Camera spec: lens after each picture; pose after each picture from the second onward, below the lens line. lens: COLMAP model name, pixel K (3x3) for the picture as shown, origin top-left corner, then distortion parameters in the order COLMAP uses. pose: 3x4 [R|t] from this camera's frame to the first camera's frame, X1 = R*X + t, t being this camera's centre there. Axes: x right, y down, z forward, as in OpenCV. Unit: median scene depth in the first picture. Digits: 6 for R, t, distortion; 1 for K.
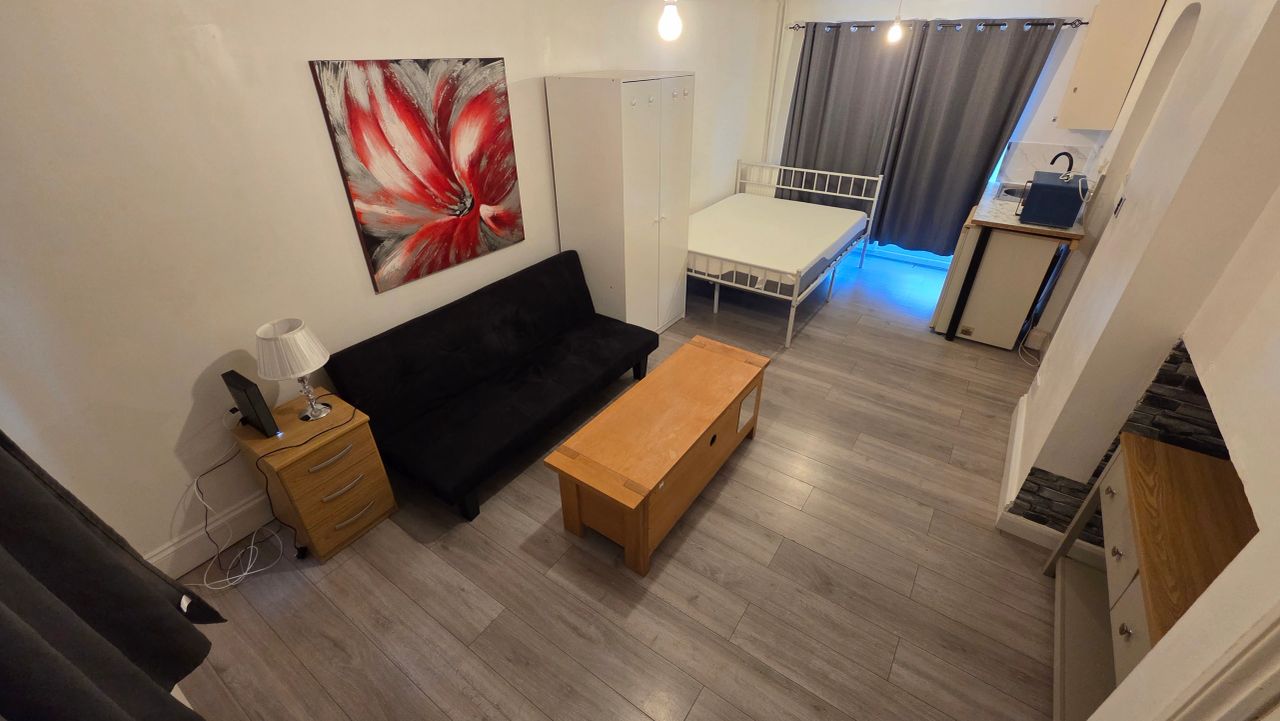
lens RADIAL K [[523.1, 0, 637.2], [0, 523.1, 355.7], [0, 0, 1]] dist [0.000631, -0.000182]
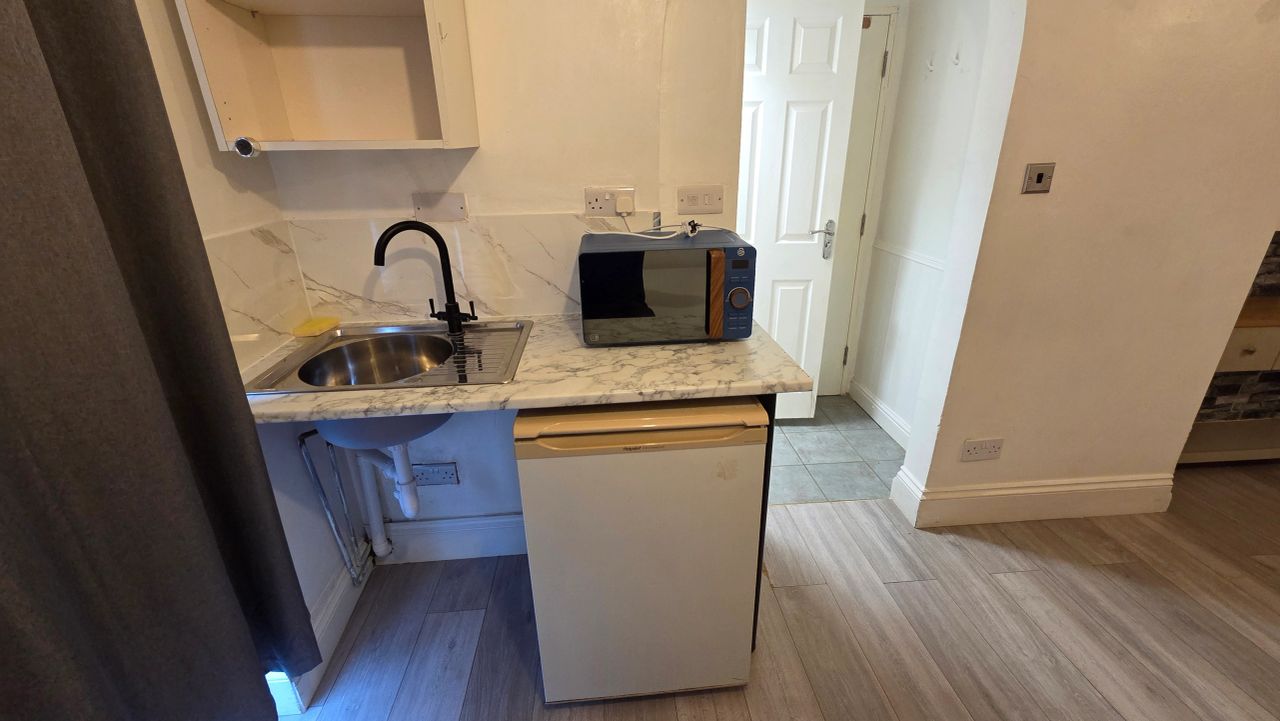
lens RADIAL K [[523.1, 0, 638.3], [0, 523.1, 351.7], [0, 0, 1]] dist [0.000631, -0.000182]
pose [[-0.630012, -0.266082, 0.729579, 0.537488], [0.419369, 0.674140, 0.608000, -0.595268], [-0.653616, 0.689010, -0.313130, 1.327602]]
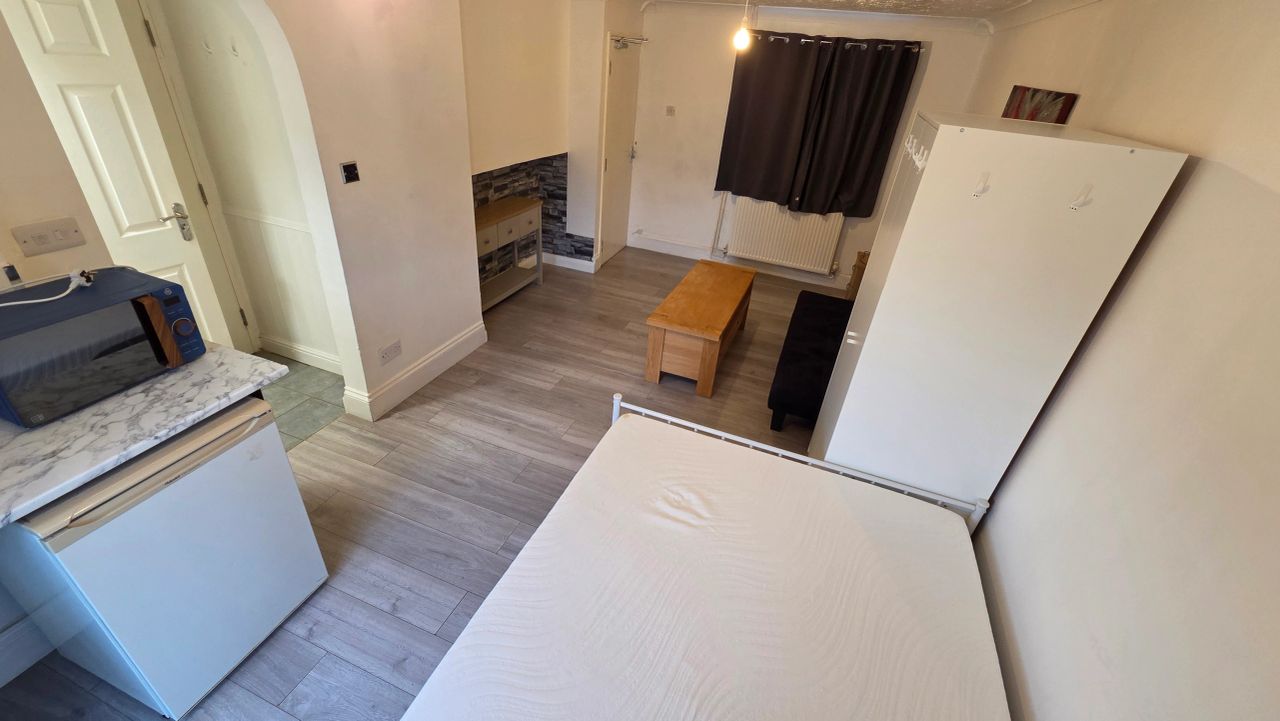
lens RADIAL K [[523.1, 0, 639.3], [0, 523.1, 352.7], [0, 0, 1]] dist [0.000631, -0.000182]
pose [[-0.967089, 0.056914, -0.247992, 0.507191], [-0.191577, 0.478537, 0.856913, -0.844933], [0.167444, 0.876221, -0.451885, 1.437761]]
